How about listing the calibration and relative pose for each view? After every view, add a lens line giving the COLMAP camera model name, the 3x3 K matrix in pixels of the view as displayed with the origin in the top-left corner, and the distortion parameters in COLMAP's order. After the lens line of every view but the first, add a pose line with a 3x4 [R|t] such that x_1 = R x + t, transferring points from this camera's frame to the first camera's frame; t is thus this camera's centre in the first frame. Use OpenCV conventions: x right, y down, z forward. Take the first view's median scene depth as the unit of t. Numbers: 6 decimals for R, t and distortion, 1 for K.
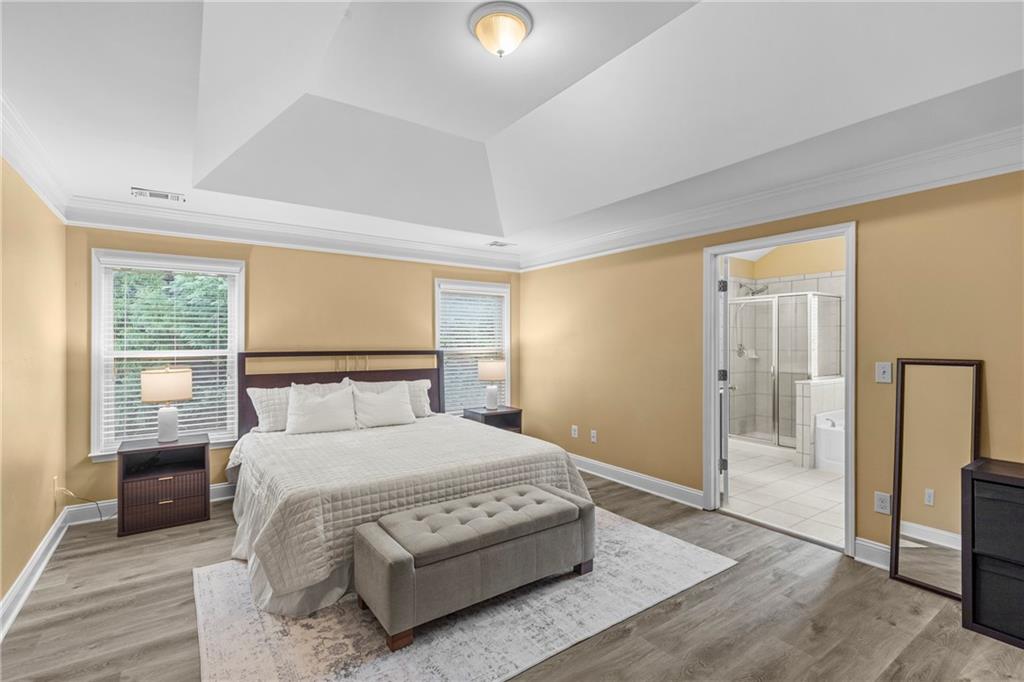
lens RADIAL K [[472.4, 0, 512.0], [0, 472.4, 341.0], [0, 0, 1]] dist [0.014383, -0.000500]
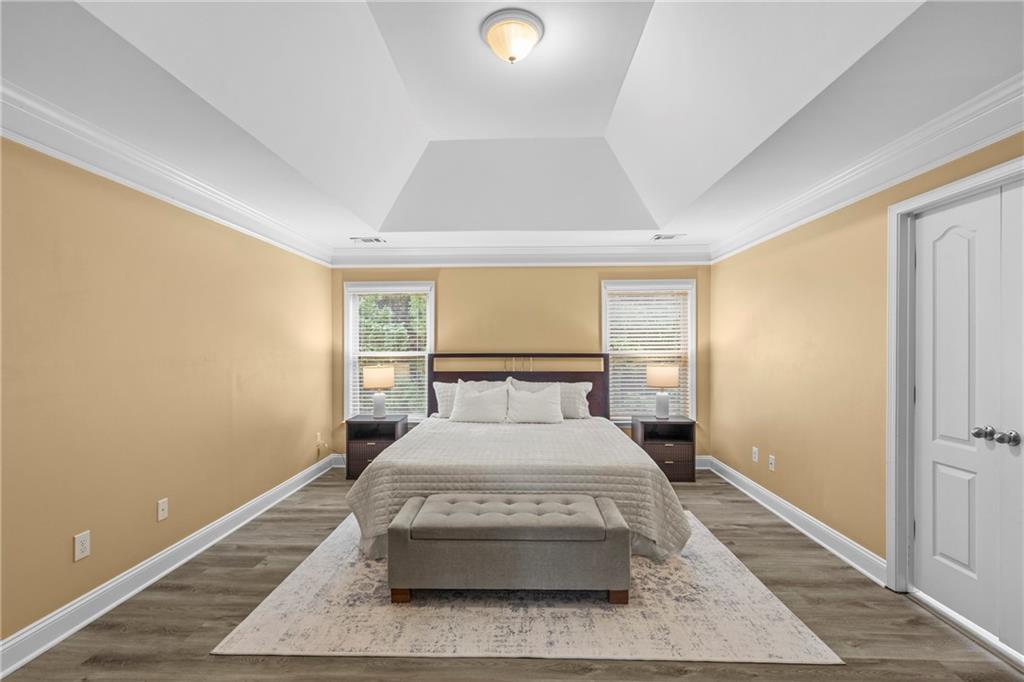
lens RADIAL K [[477.4, 0, 509.2], [0, 477.4, 346.5], [0, 0, 1]] dist [0.012525, -0.000395]
pose [[0.799541, -0.001044, -0.600611, 0.366477], [0.004020, 0.999985, 0.003612, 0.001418], [0.600598, -0.005302, 0.799533, 0.108904]]
